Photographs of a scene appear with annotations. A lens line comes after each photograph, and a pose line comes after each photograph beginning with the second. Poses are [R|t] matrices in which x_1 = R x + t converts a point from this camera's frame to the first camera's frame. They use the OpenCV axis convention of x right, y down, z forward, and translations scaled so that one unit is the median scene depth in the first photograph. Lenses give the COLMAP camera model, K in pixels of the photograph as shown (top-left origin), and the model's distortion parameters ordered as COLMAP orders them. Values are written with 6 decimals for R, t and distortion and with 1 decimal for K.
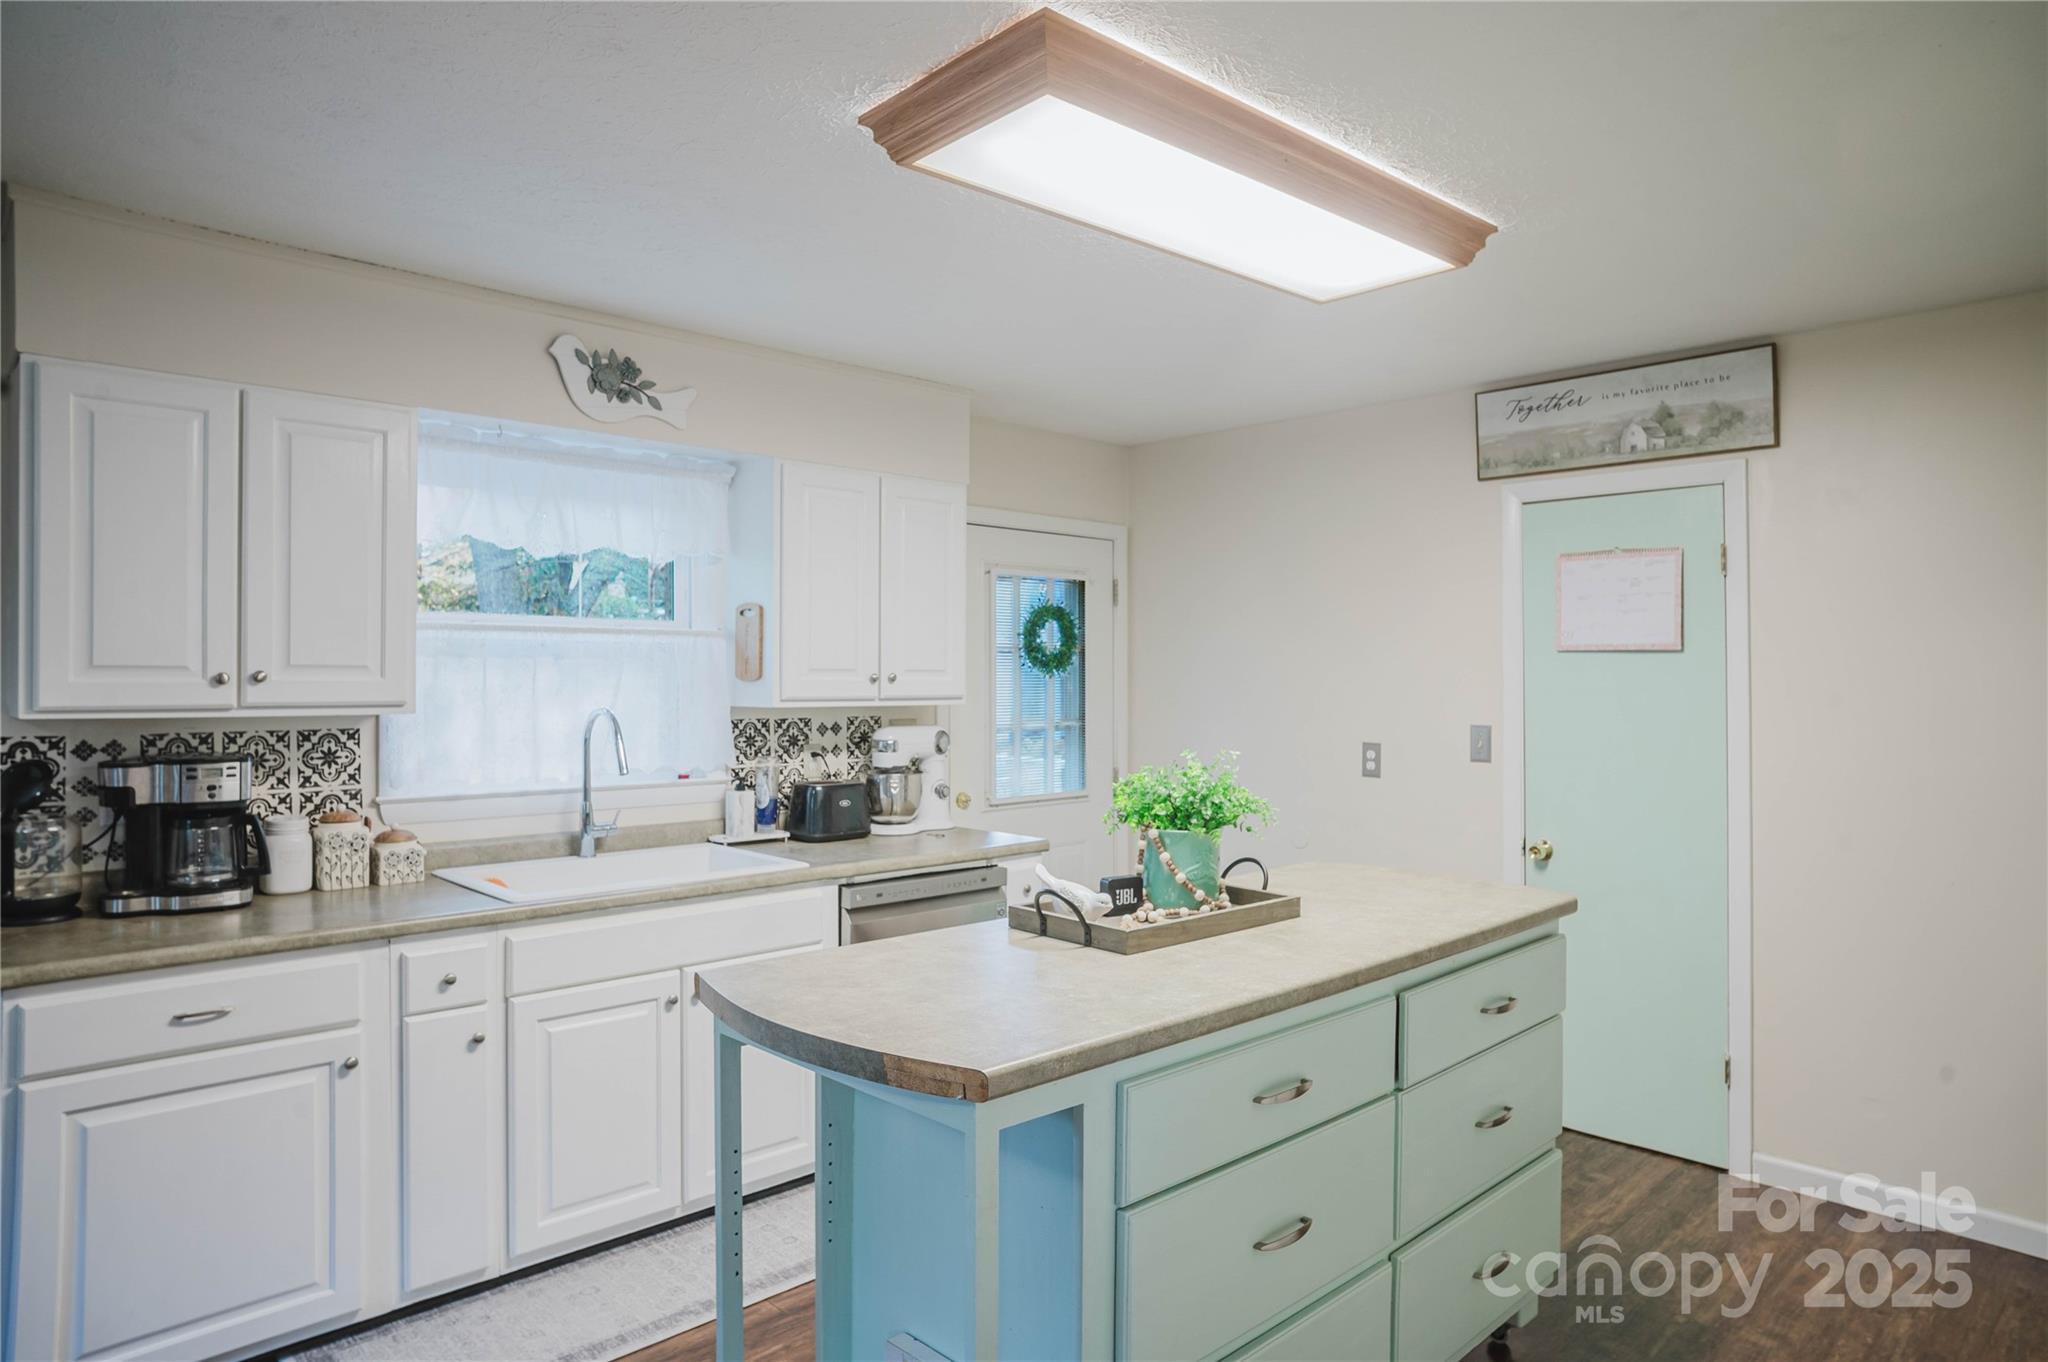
lens RADIAL K [[1237.1, 0, 1018.0], [0, 1237.1, 667.9], [0, 0, 1]] dist [-0.050886, 0.035974]
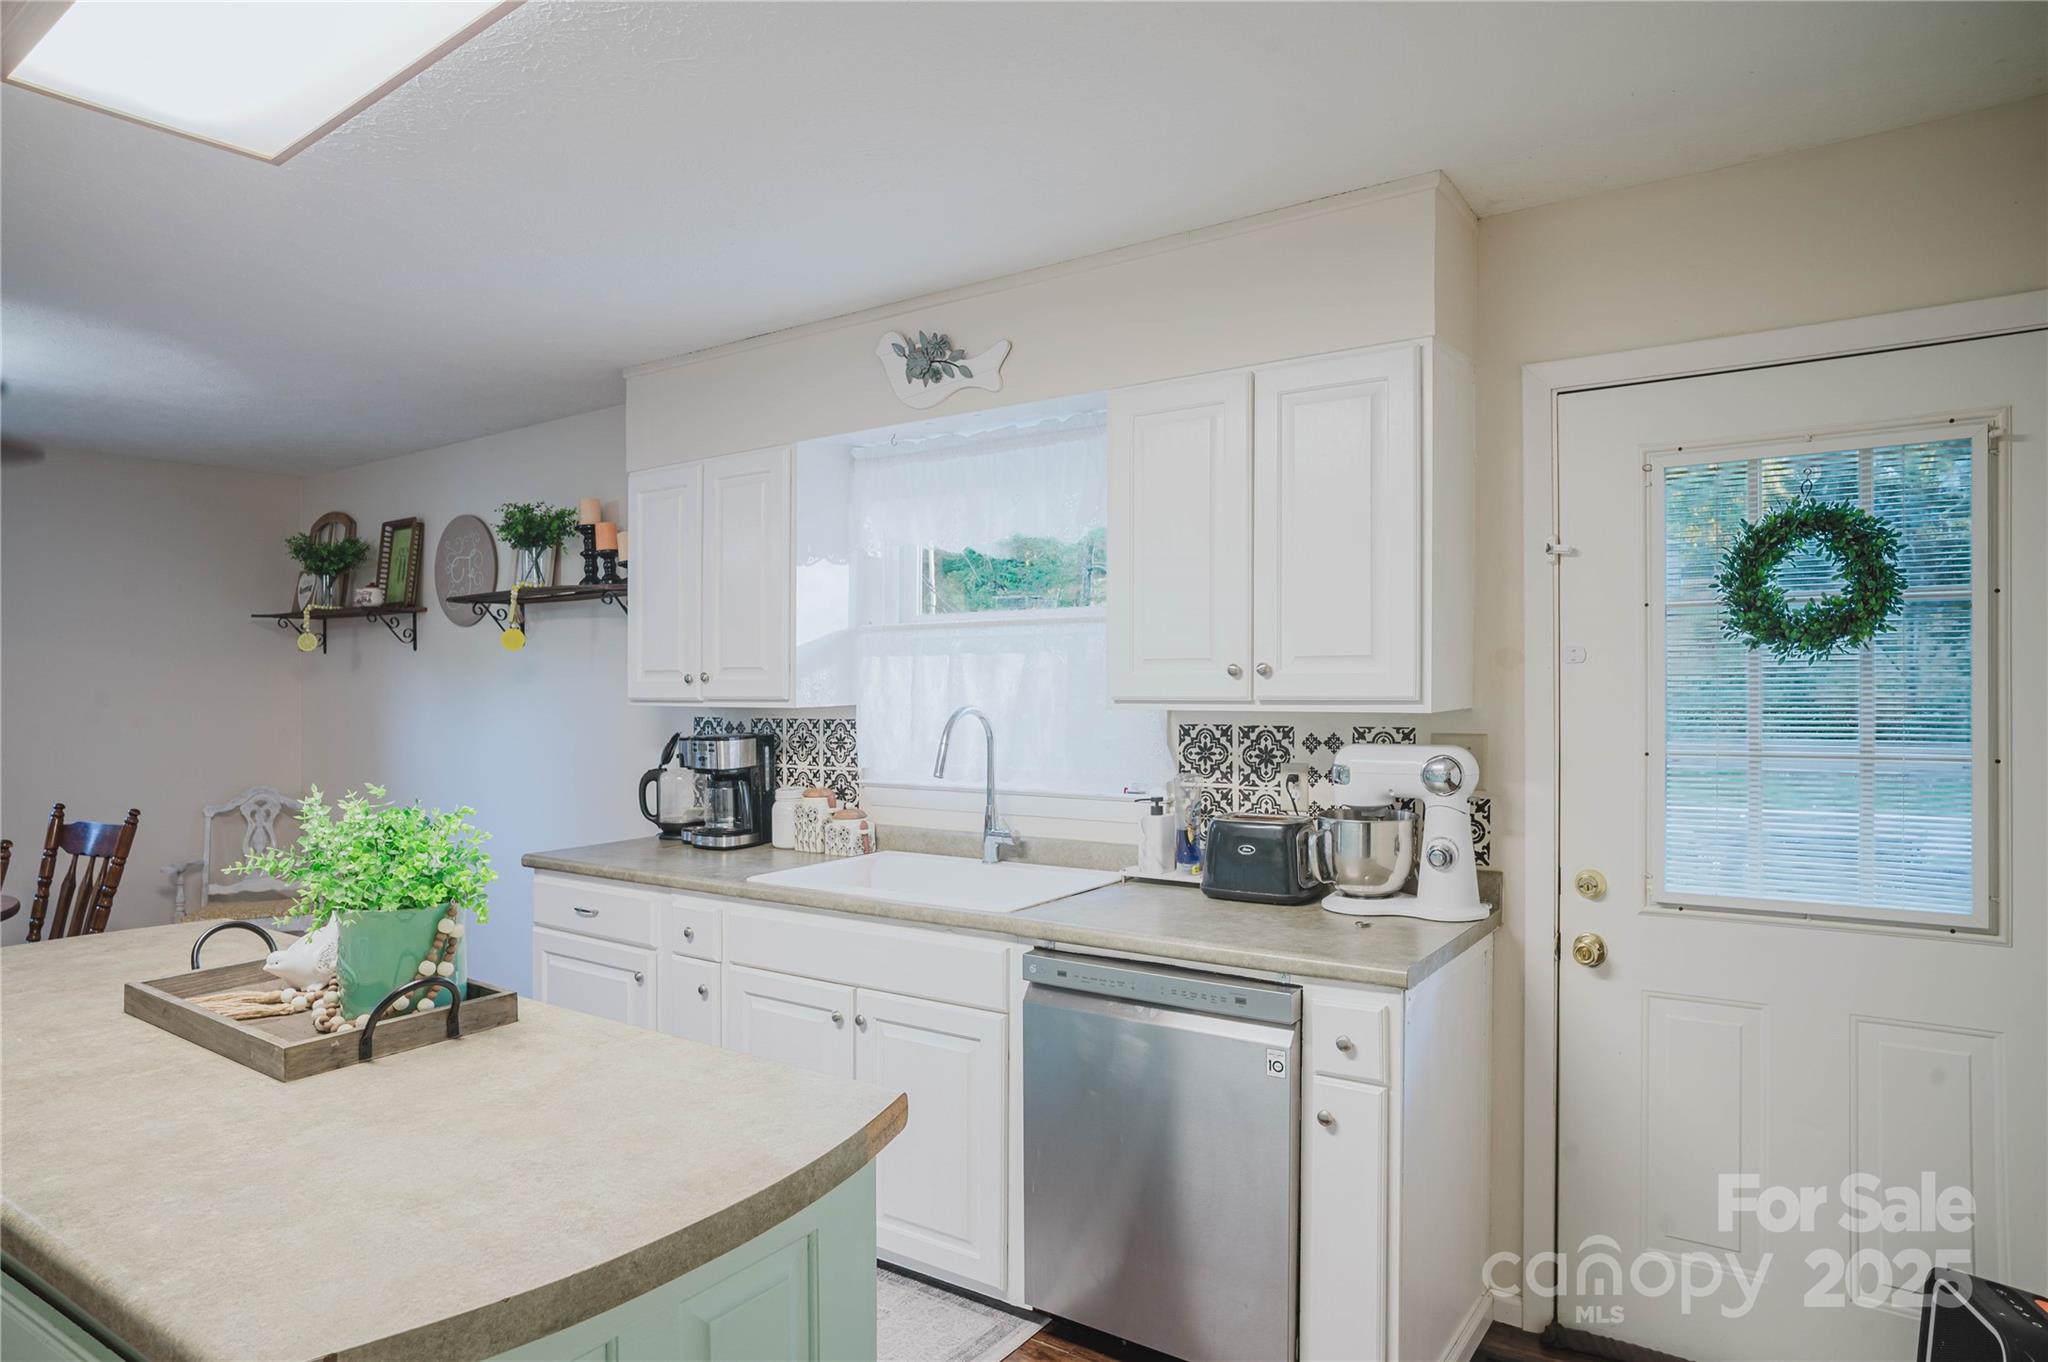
lens RADIAL K [[1237.1, 0, 1029.6], [0, 1237.1, 661.2], [0, 0, 1]] dist [-0.050886, 0.035974]
pose [[0.186037, -0.019534, -0.982349, 0.604438], [0.017101, 0.999715, -0.016640, 0.014859], [0.982394, -0.013704, 0.186318, 0.868422]]
